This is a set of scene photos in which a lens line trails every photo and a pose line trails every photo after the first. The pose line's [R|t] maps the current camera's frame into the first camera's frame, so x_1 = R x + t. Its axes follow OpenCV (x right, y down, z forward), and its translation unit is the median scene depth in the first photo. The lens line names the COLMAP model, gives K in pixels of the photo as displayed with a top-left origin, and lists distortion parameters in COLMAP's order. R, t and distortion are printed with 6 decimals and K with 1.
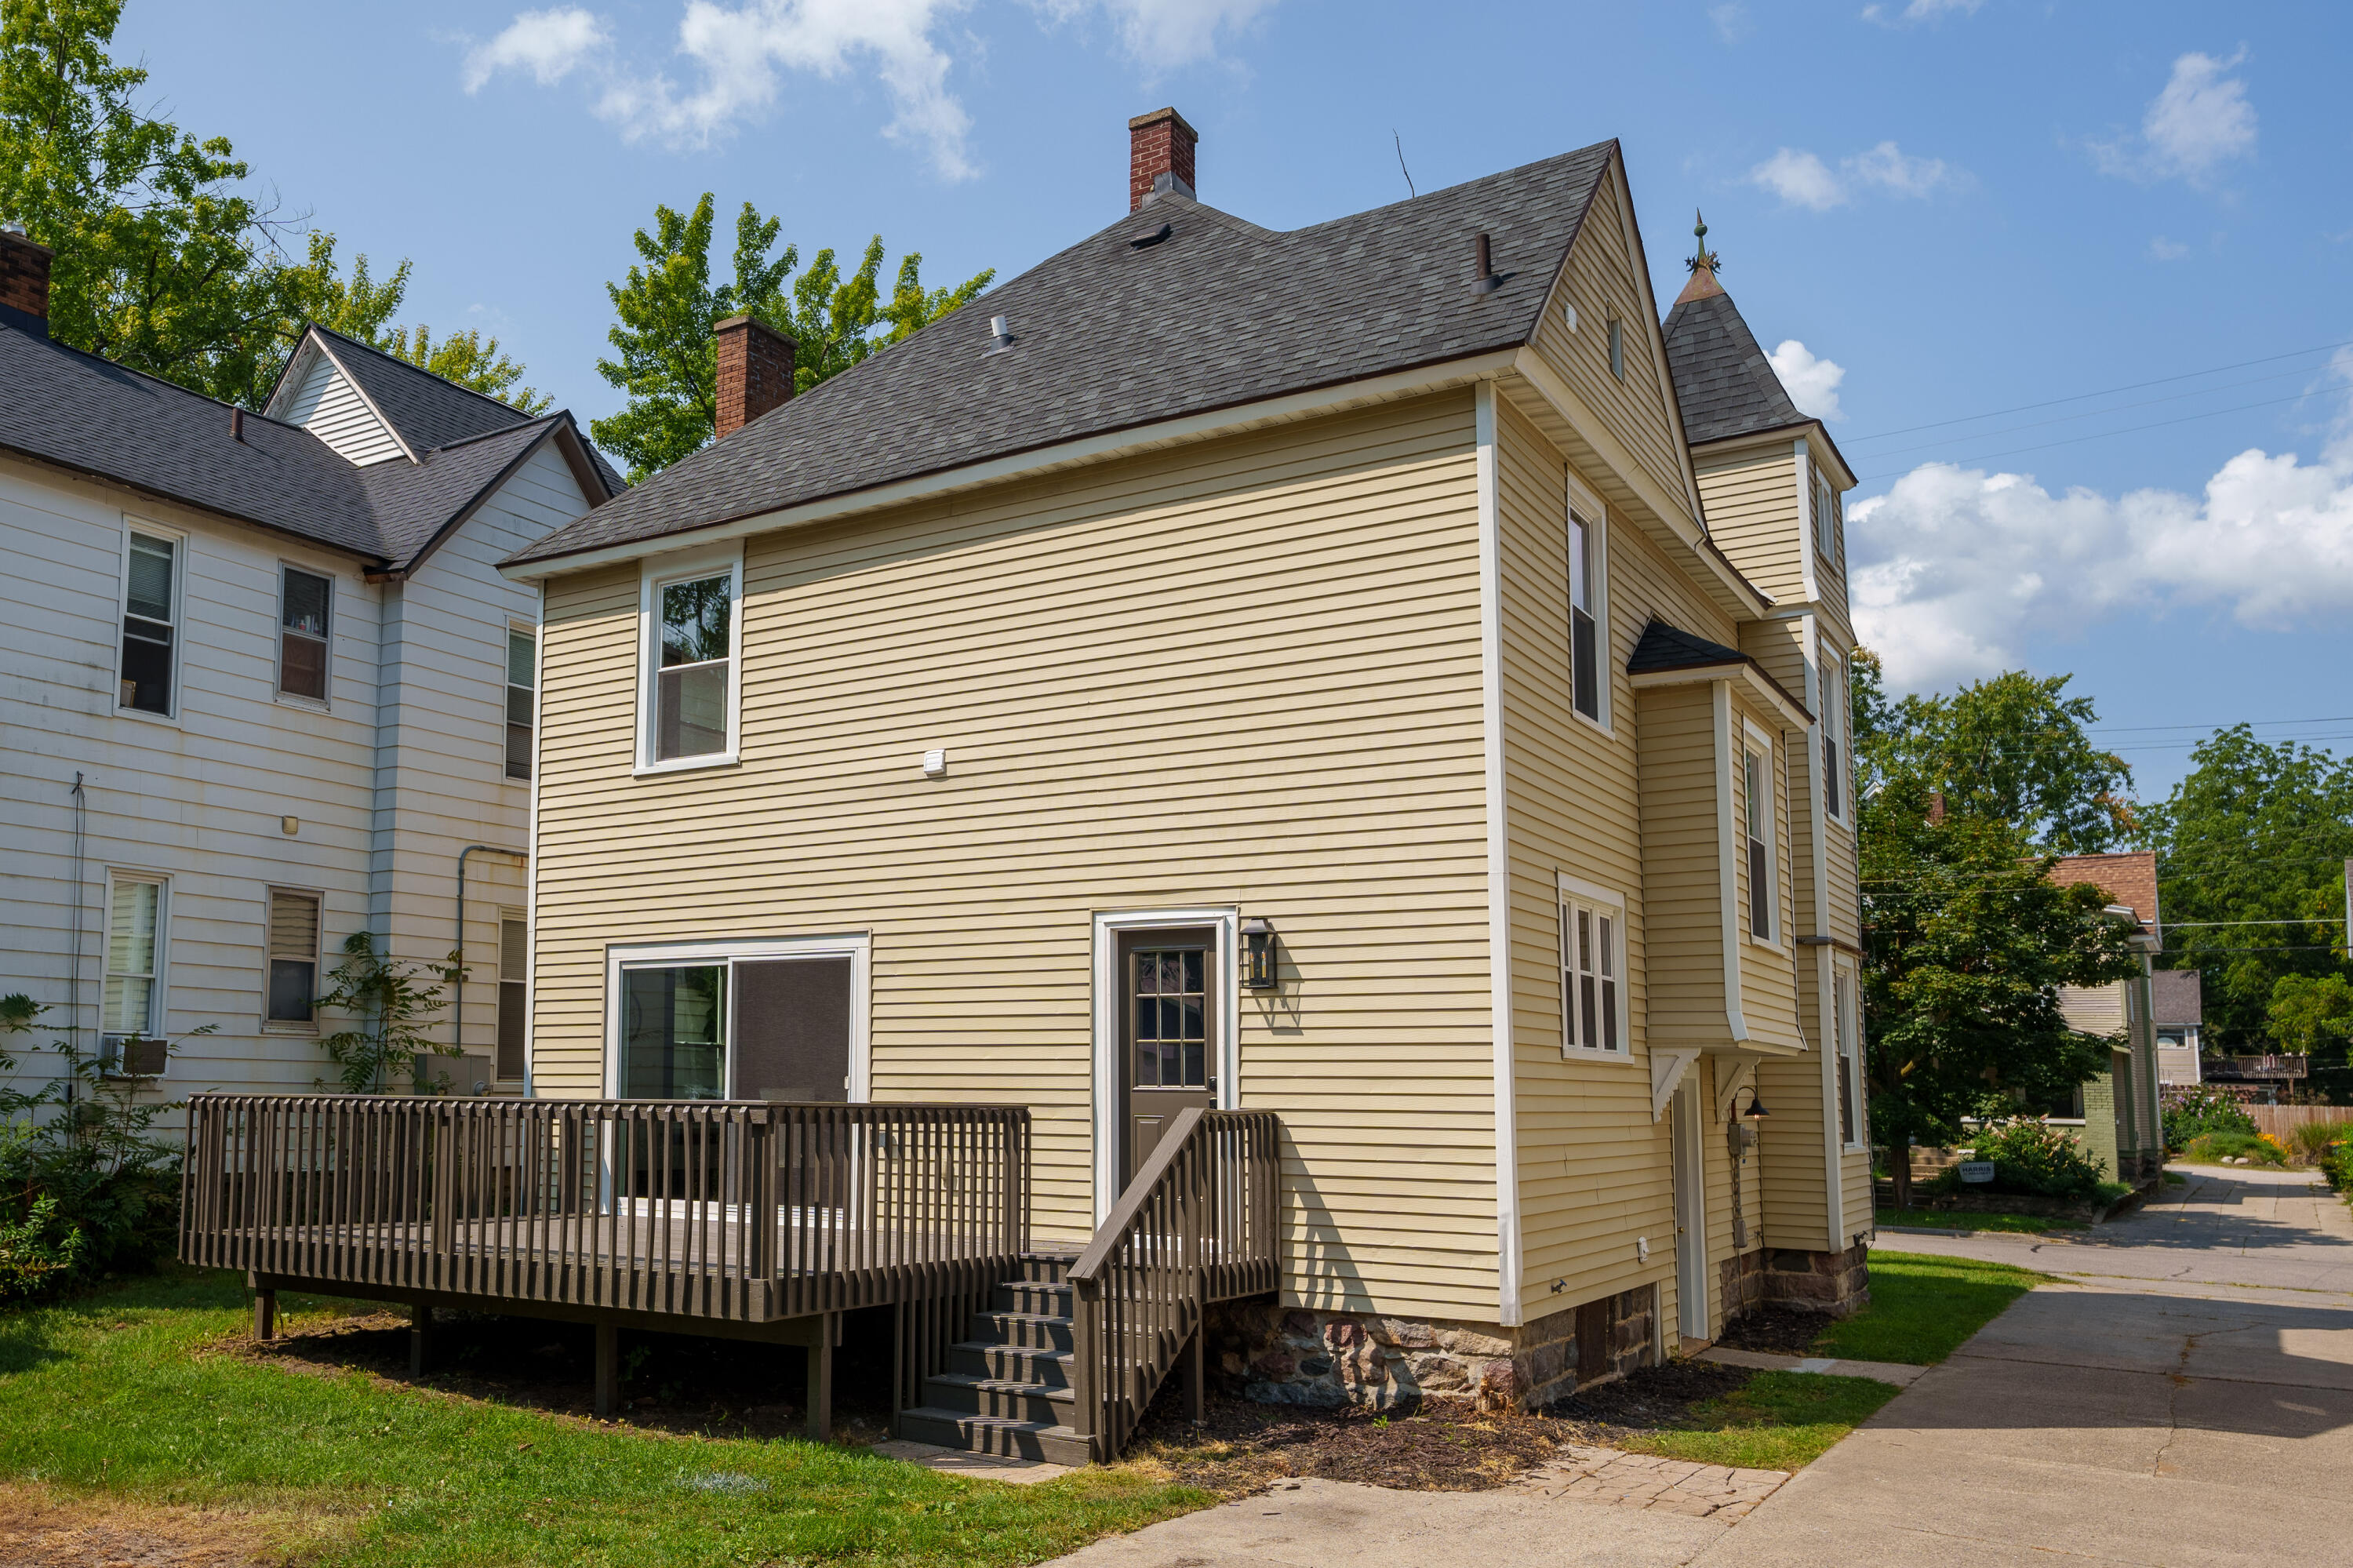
lens RADIAL K [[1906.8, 0, 795.5], [0, 1906.8, 879.2], [0, 0, 1]] dist [0.009455, 0.003195]
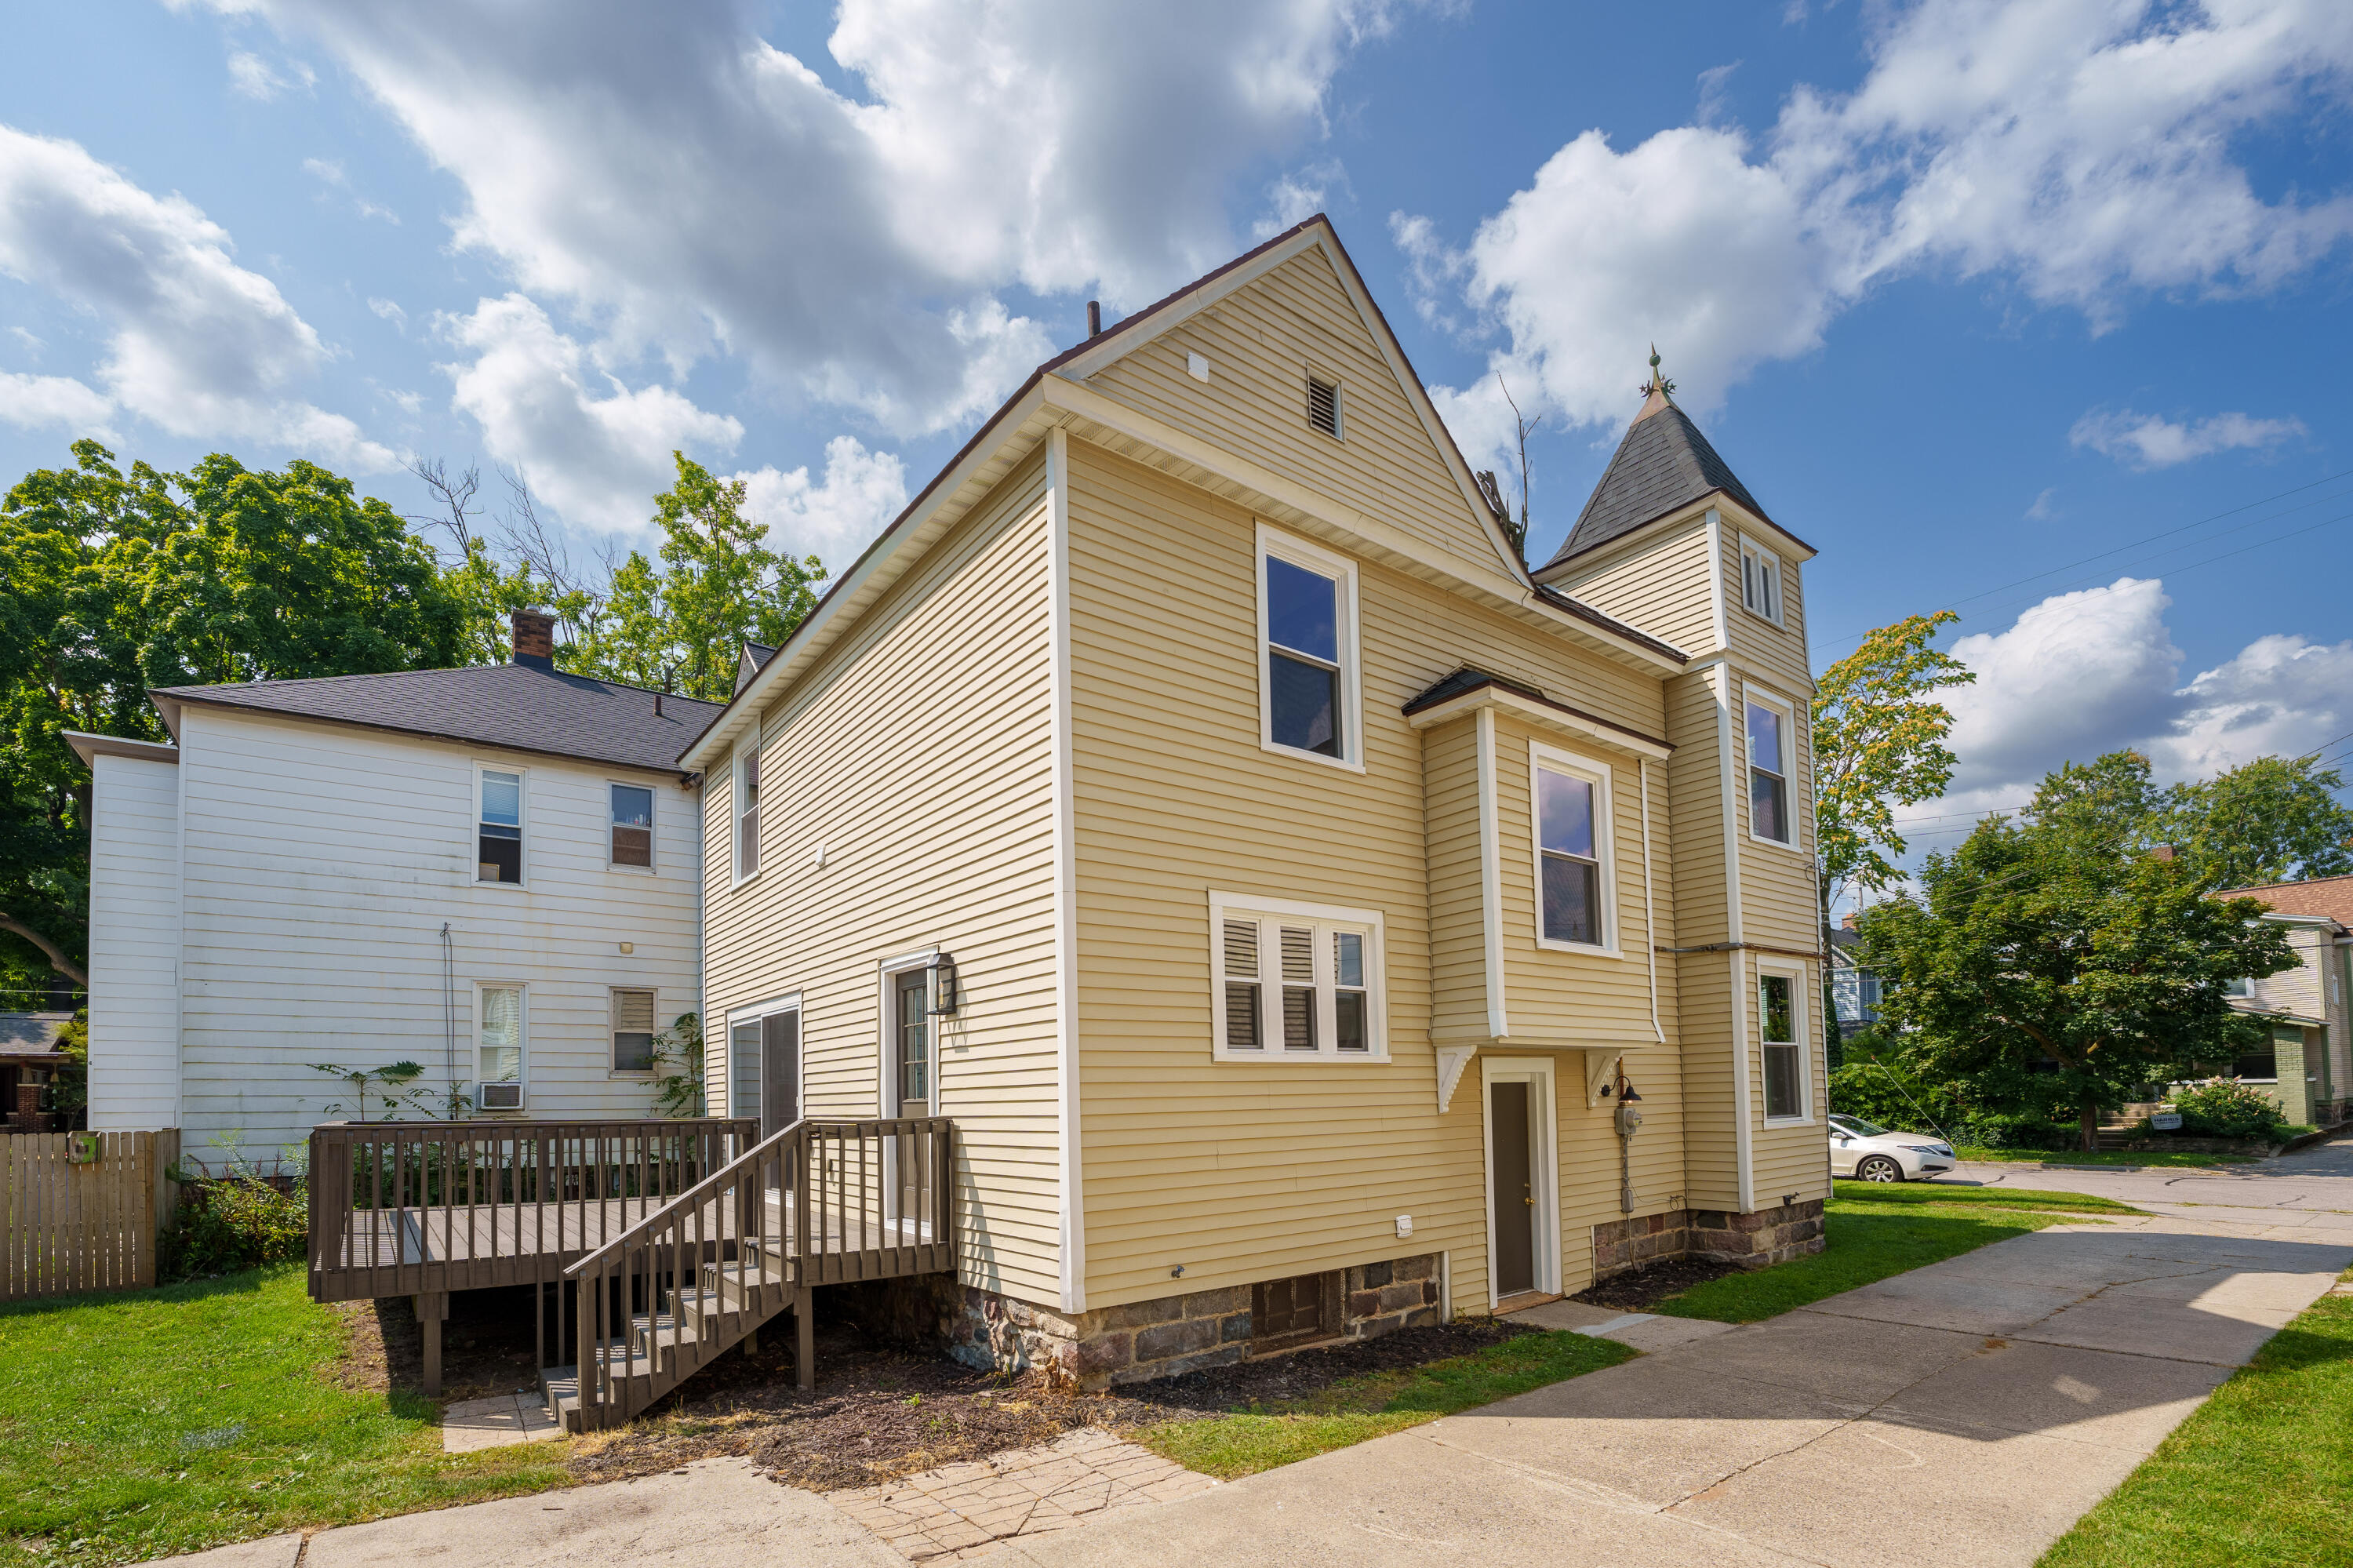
lens RADIAL K [[1008.7, 0, 1135.3], [0, 1008.7, 1050.7], [0, 0, 1]] dist [-0.015565, -0.000148]
pose [[0.949786, -0.045560, -0.309565, 0.405050], [0.066829, 0.996051, 0.058445, 0.038106], [0.305680, -0.076198, 0.949080, 0.331855]]
